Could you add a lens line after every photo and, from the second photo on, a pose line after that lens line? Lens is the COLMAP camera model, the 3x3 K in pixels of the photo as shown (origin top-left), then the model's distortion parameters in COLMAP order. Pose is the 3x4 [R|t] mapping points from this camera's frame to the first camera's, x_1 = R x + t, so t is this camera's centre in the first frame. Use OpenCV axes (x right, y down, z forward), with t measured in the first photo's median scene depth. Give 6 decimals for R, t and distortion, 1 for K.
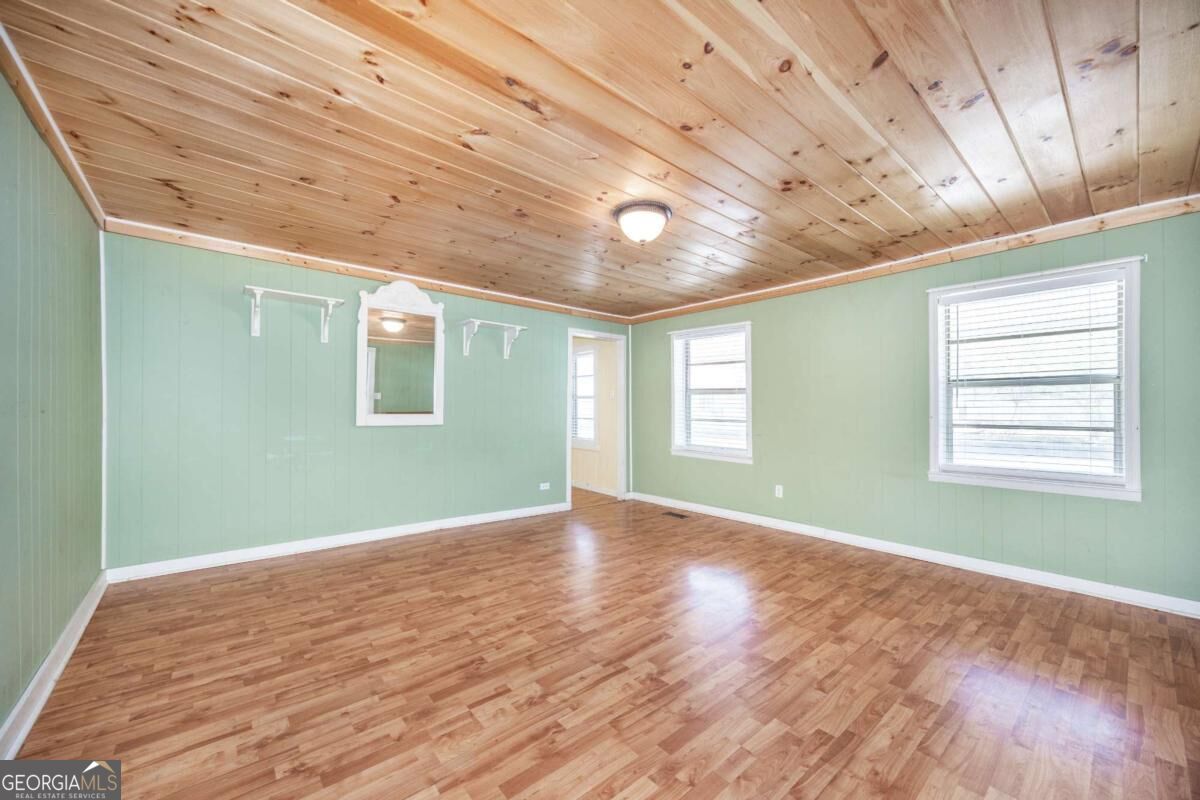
lens RADIAL K [[462.4, 0, 606.9], [0, 462.4, 408.1], [0, 0, 1]] dist [-0.010517, 0.001187]
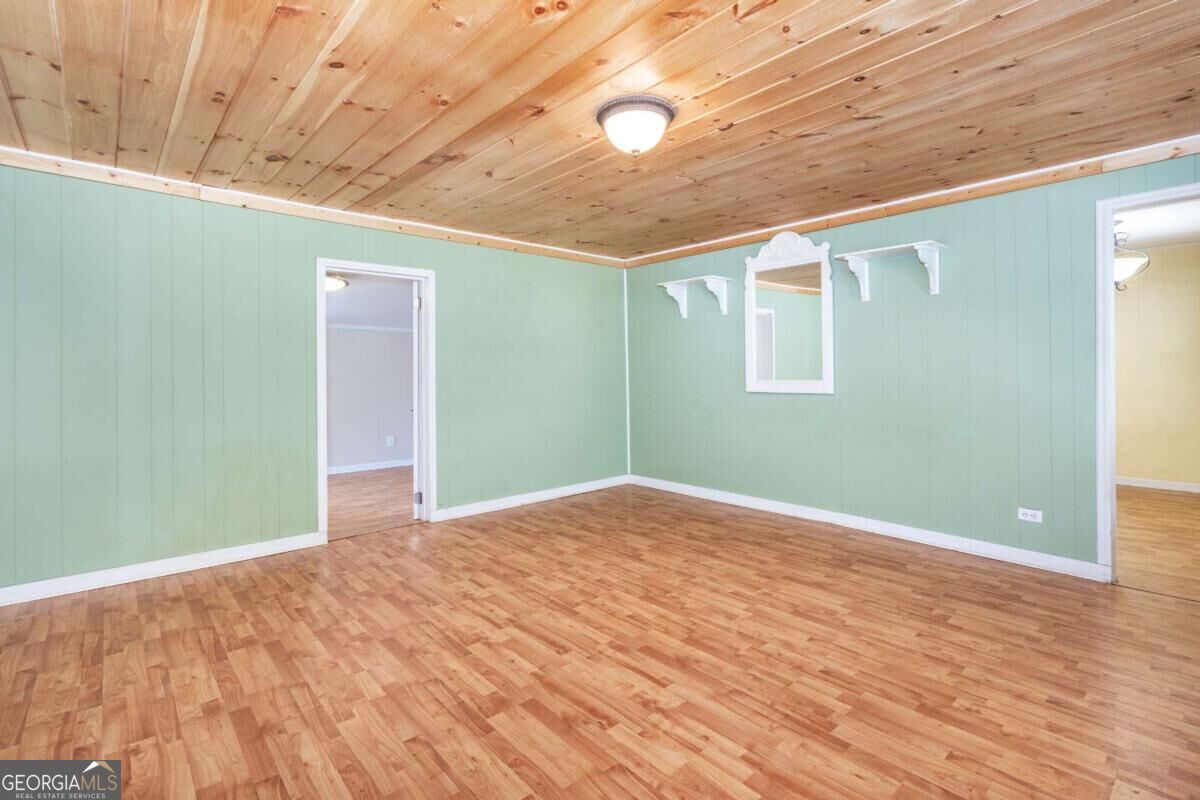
lens RADIAL K [[560.3, 0, 575.2], [0, 560.3, 376.1], [0, 0, 1]] dist [-0.009824, 0.001461]
pose [[-0.016684, -0.000959, -0.999860, 1.124998], [0.009802, 0.999951, -0.001122, 0.004492], [0.999813, -0.009820, -0.016674, 1.040673]]
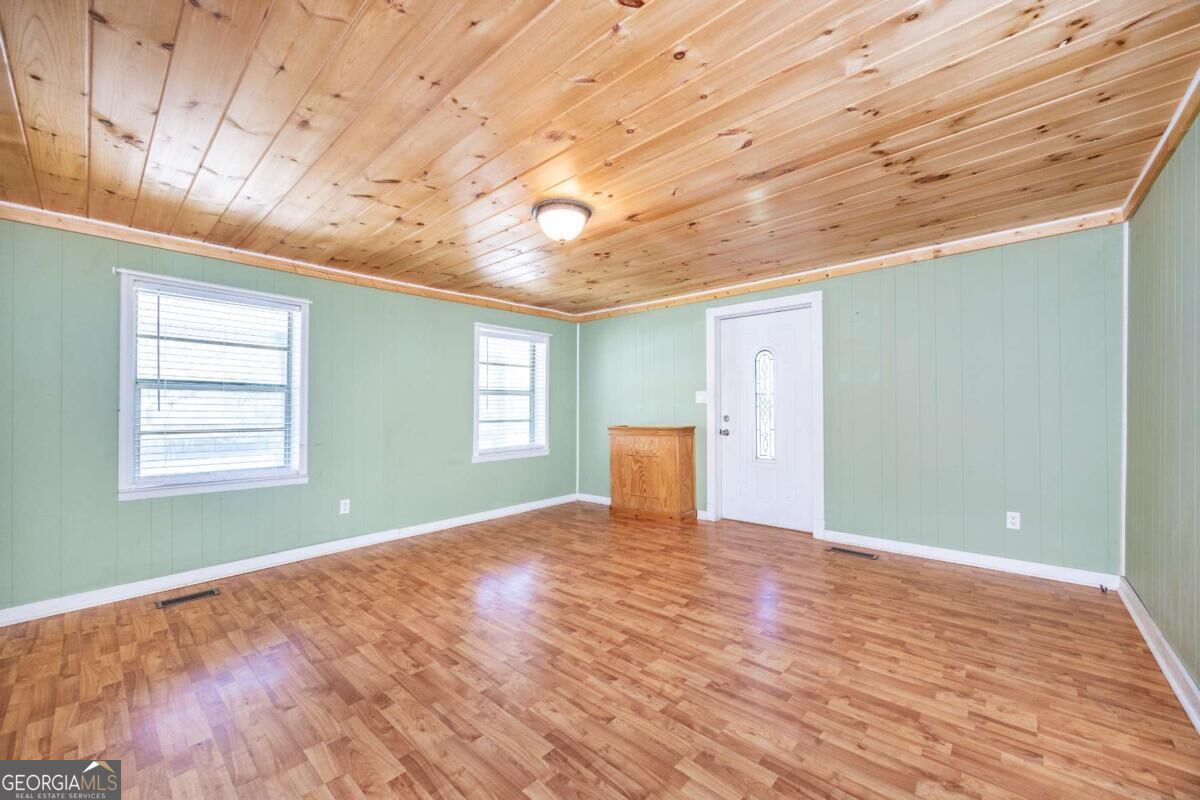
lens RADIAL K [[462.4, 0, 599.0], [0, 462.4, 406.9], [0, 0, 1]] dist [-0.010517, 0.001187]
pose [[-0.124922, 0.000129, 0.992167, -1.034575], [0.010531, 0.999944, 0.001196, -0.008368], [-0.992111, 0.010598, -0.124916, 1.194088]]
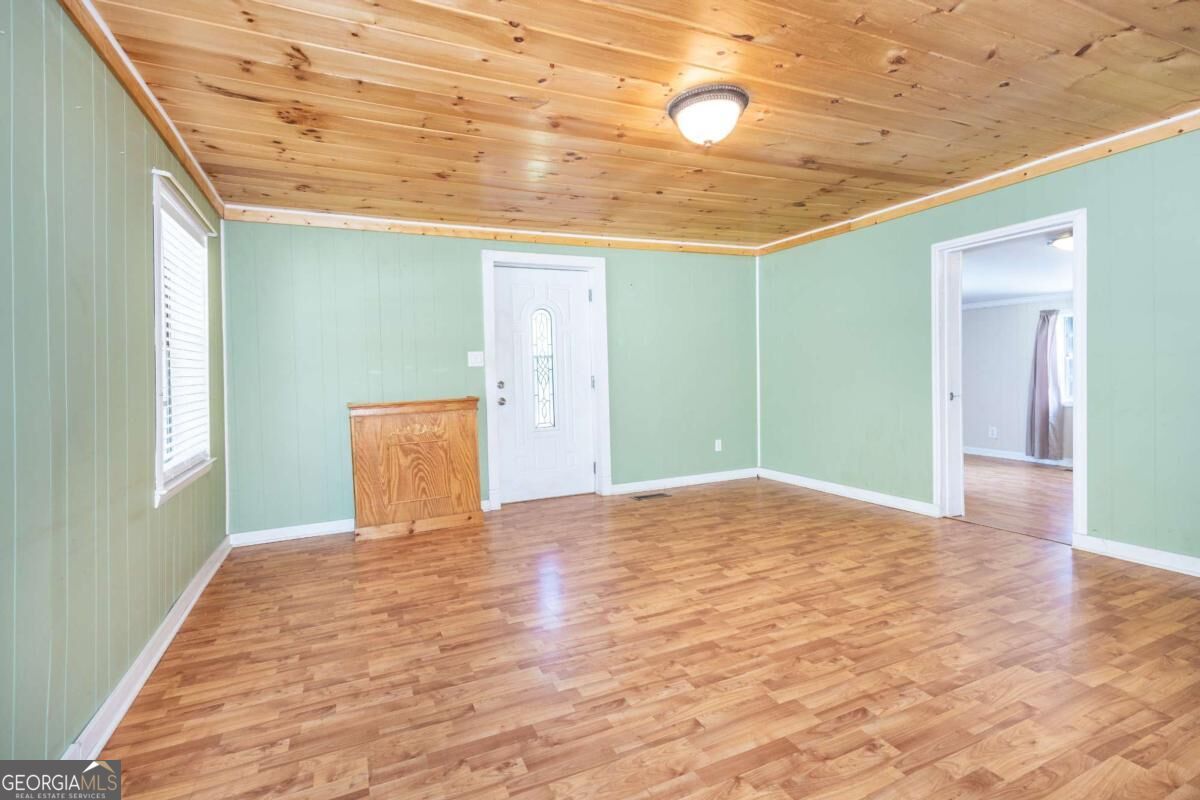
lens RADIAL K [[535.8, 0, 573.2], [0, 535.8, 377.5], [0, 0, 1]] dist [-0.008652, 0.000612]
pose [[-0.948811, 0.023722, 0.314953, 0.021141], [0.028740, 0.999523, 0.011296, 0.009523], [-0.314534, 0.019770, -0.949040, 2.173367]]
